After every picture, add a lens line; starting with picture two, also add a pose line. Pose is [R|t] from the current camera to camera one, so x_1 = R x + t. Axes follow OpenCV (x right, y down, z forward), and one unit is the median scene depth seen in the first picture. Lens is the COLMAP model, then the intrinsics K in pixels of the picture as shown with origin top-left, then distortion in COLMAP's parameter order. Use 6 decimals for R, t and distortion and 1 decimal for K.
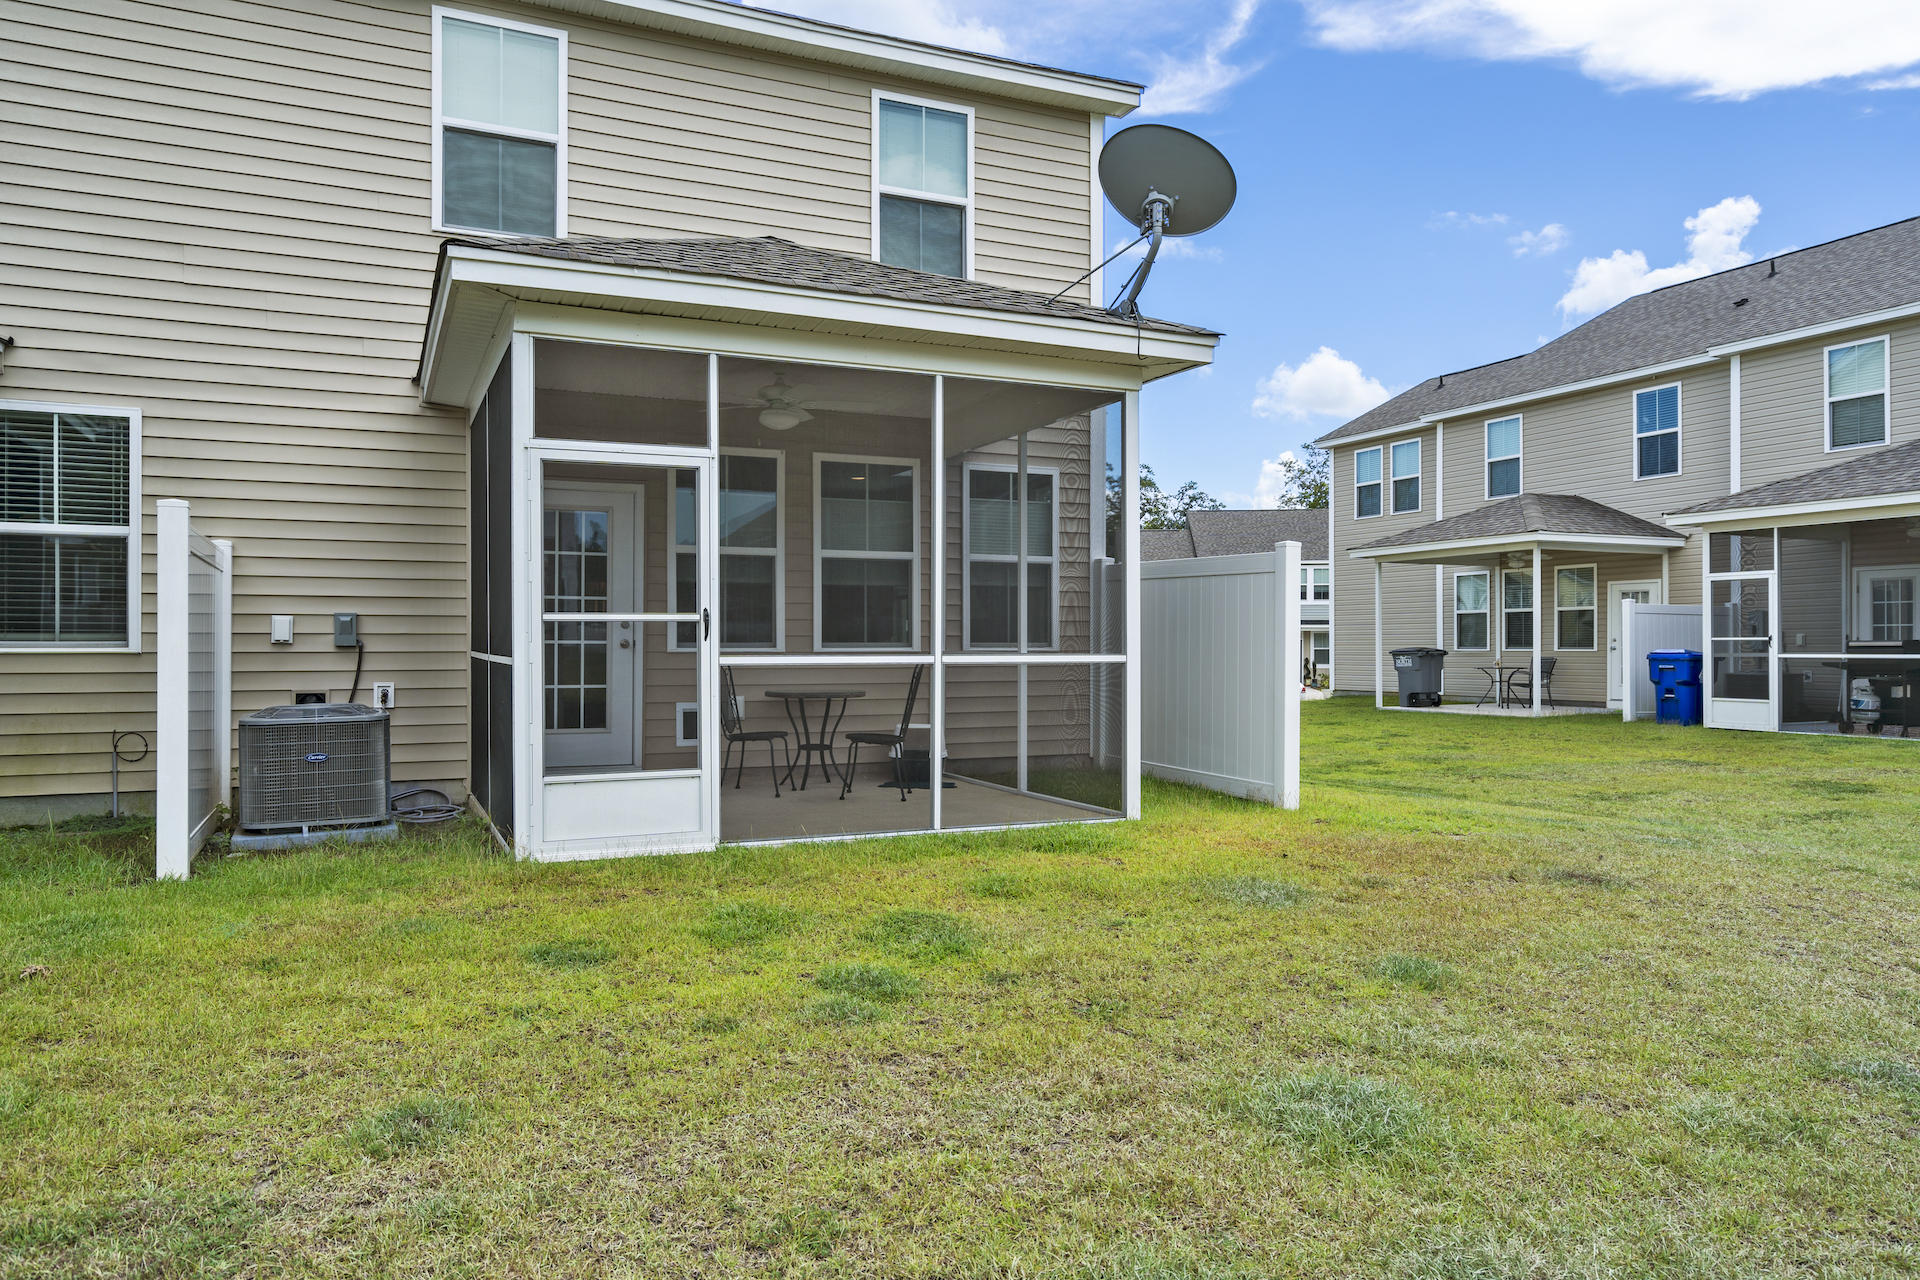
lens RADIAL K [[1287.2, 0, 962.7], [0, 1287.2, 647.3], [0, 0, 1]] dist [0.005601, -0.000241]
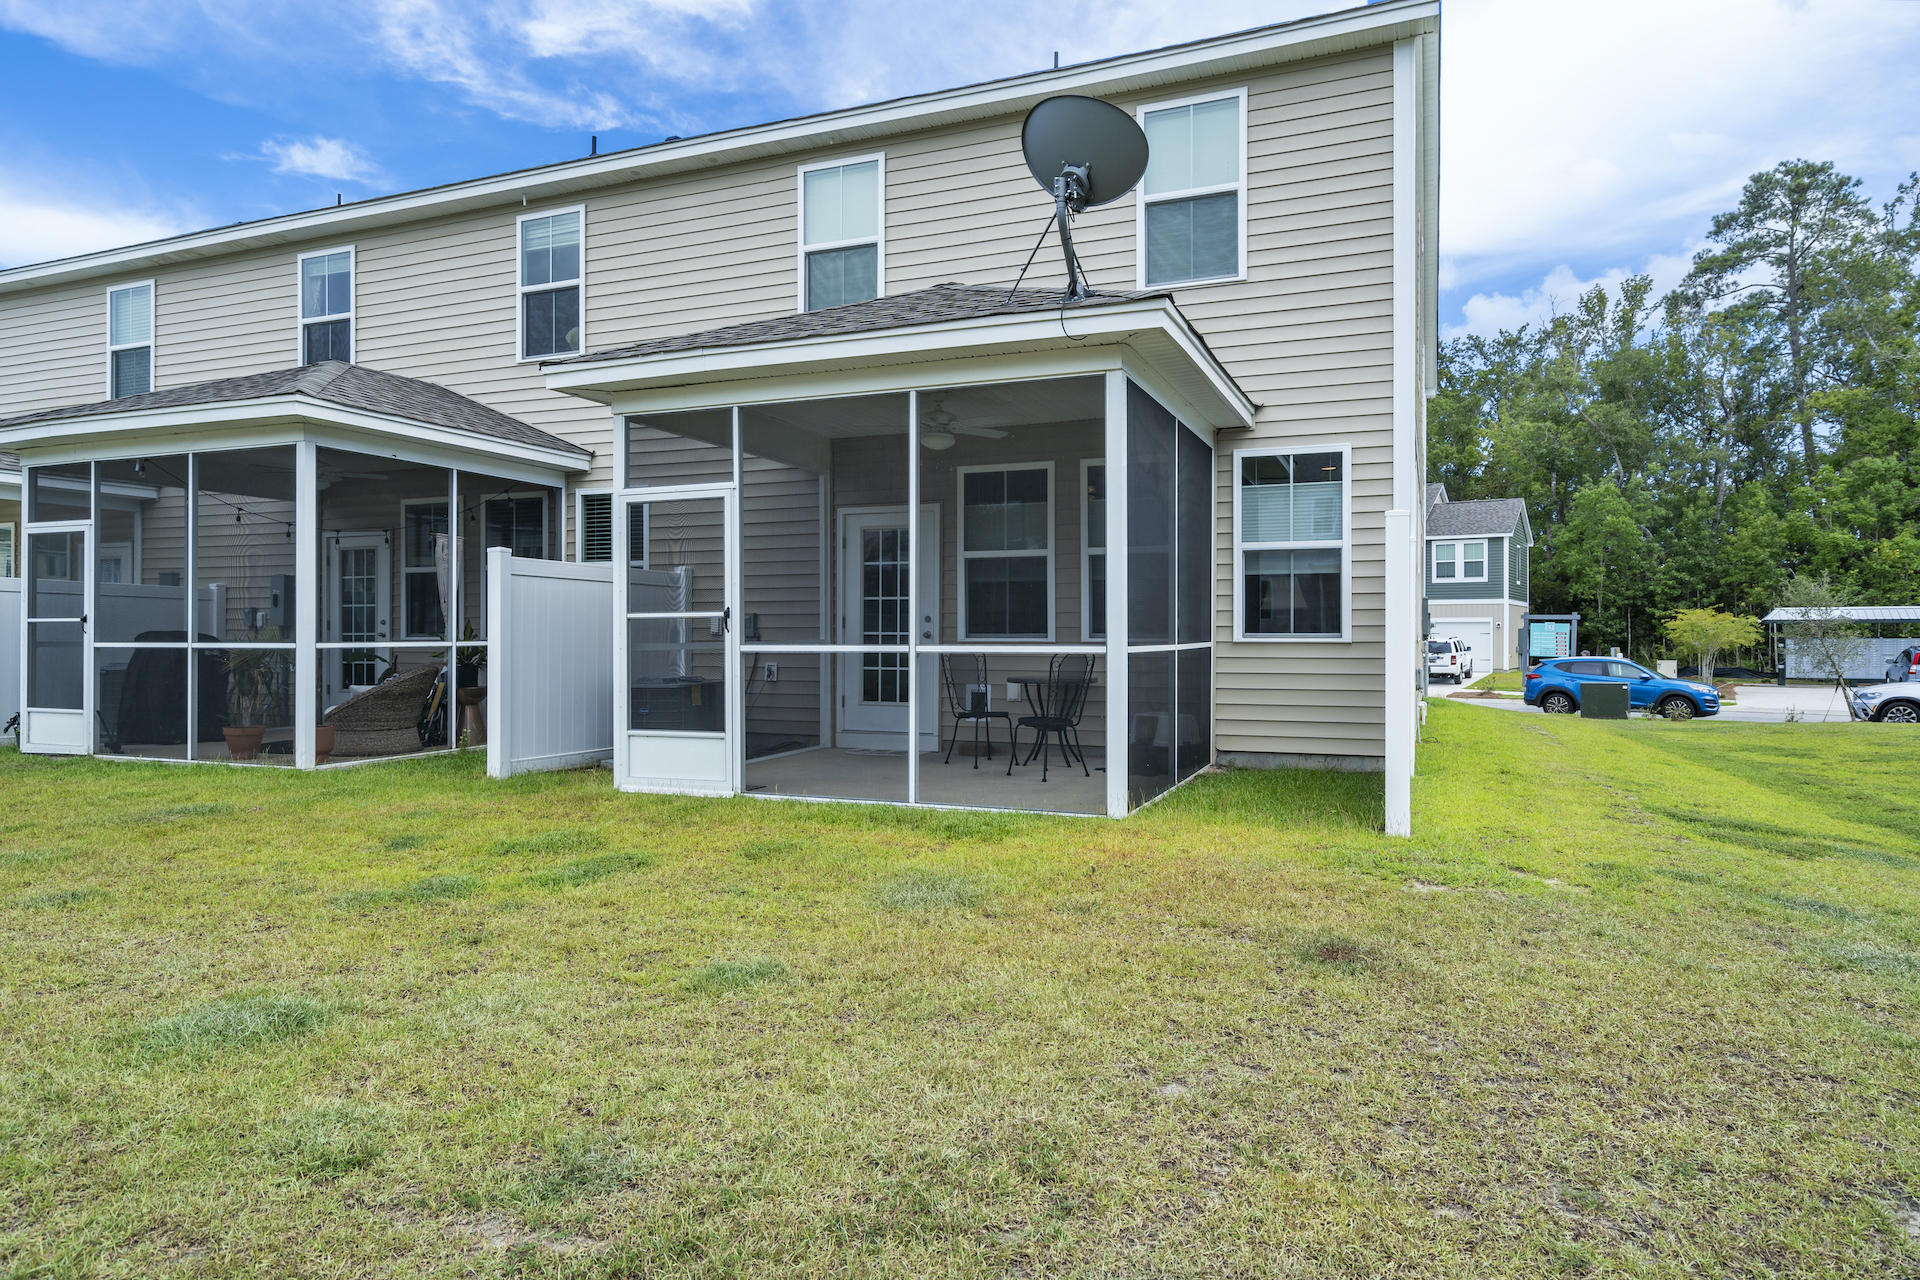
lens RADIAL K [[1181.7, 0, 957.9], [0, 1181.7, 619.8], [0, 0, 1]] dist [0.000945, 0.000998]
pose [[0.678697, -0.010901, -0.734338, 0.549161], [-0.000480, 0.999883, -0.015287, 0.000208], [0.734418, 0.010728, 0.678612, 0.250100]]
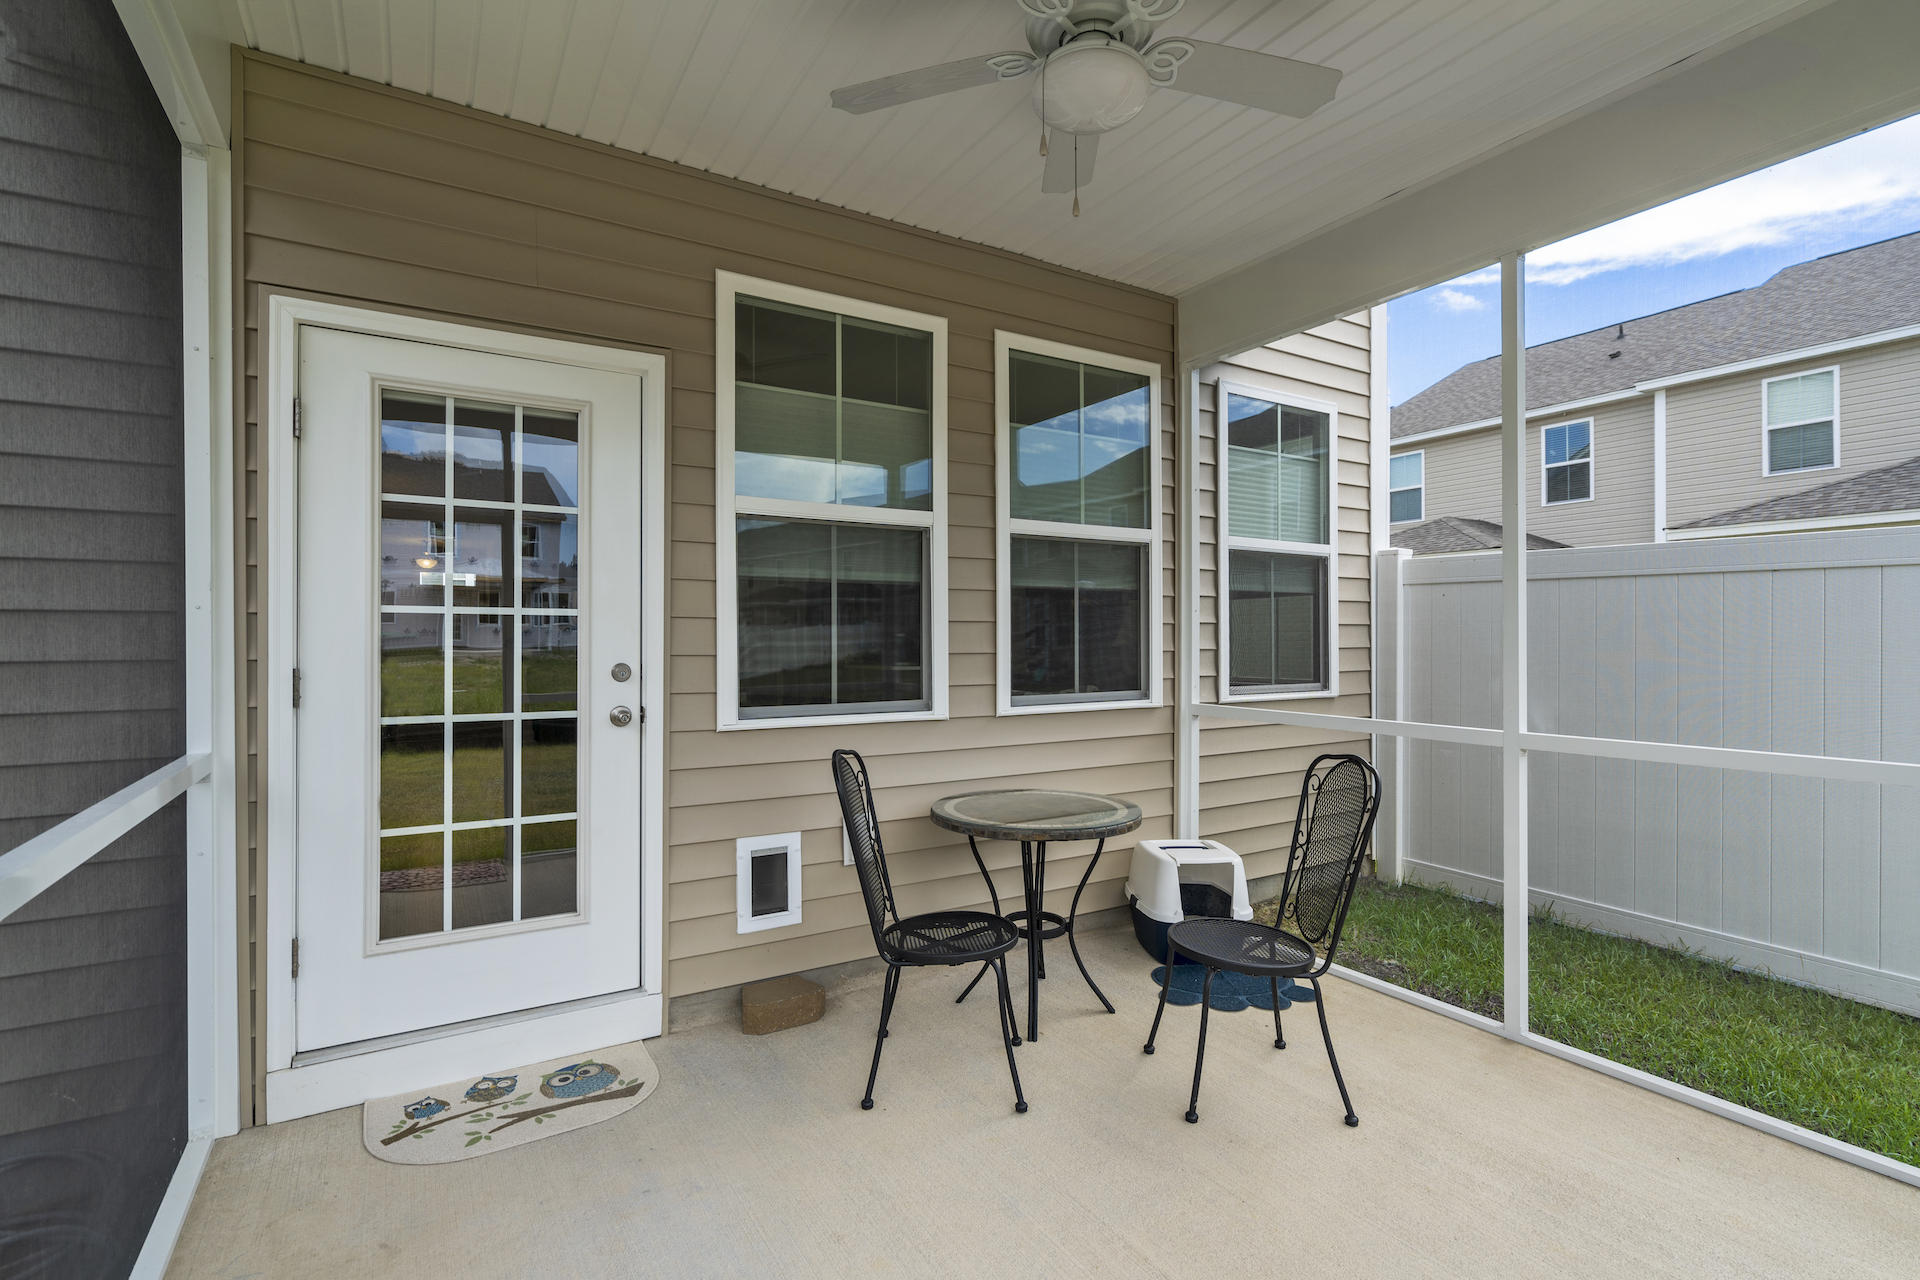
lens RADIAL K [[871.1, 0, 943.3], [0, 871.1, 639.1], [0, 0, 1]] dist [-0.002033, 0.001026]
pose [[0.994660, -0.001791, 0.103190, -0.175123], [0.002116, 0.999993, -0.003043, -0.026349], [-0.103184, 0.003245, 0.994657, 0.660978]]
